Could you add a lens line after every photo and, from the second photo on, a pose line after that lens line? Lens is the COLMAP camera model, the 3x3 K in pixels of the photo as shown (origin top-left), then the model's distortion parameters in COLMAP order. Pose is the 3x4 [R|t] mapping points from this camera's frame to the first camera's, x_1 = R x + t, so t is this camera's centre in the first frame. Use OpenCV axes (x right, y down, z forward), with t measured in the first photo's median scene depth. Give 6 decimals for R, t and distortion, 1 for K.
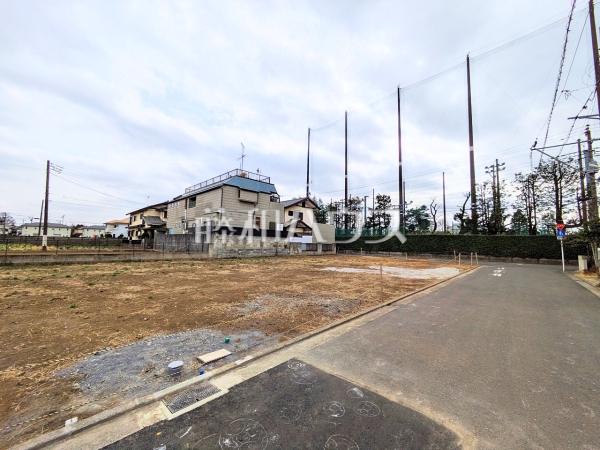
lens RADIAL K [[236.3, 0, 303.9], [0, 236.3, 223.2], [0, 0, 1]] dist [-0.000975, 0.001024]
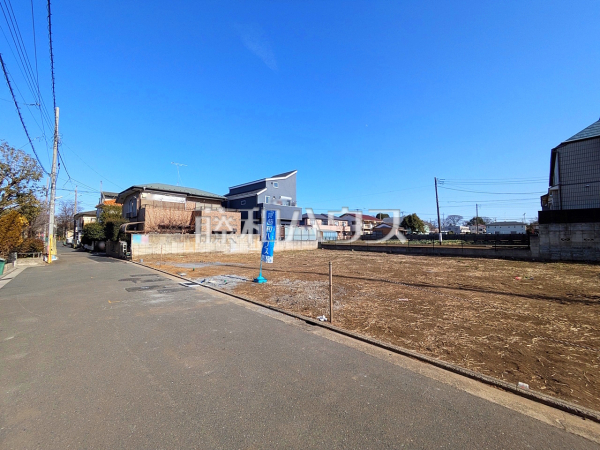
lens RADIAL K [[236.3, 0, 299.5], [0, 236.3, 222.4], [0, 0, 1]] dist [-0.000975, 0.001024]
pose [[-0.038736, -0.080595, -0.995994, 0.272906], [0.089382, 0.992467, -0.083786, 0.030466], [0.995244, -0.092270, -0.031241, 0.265563]]
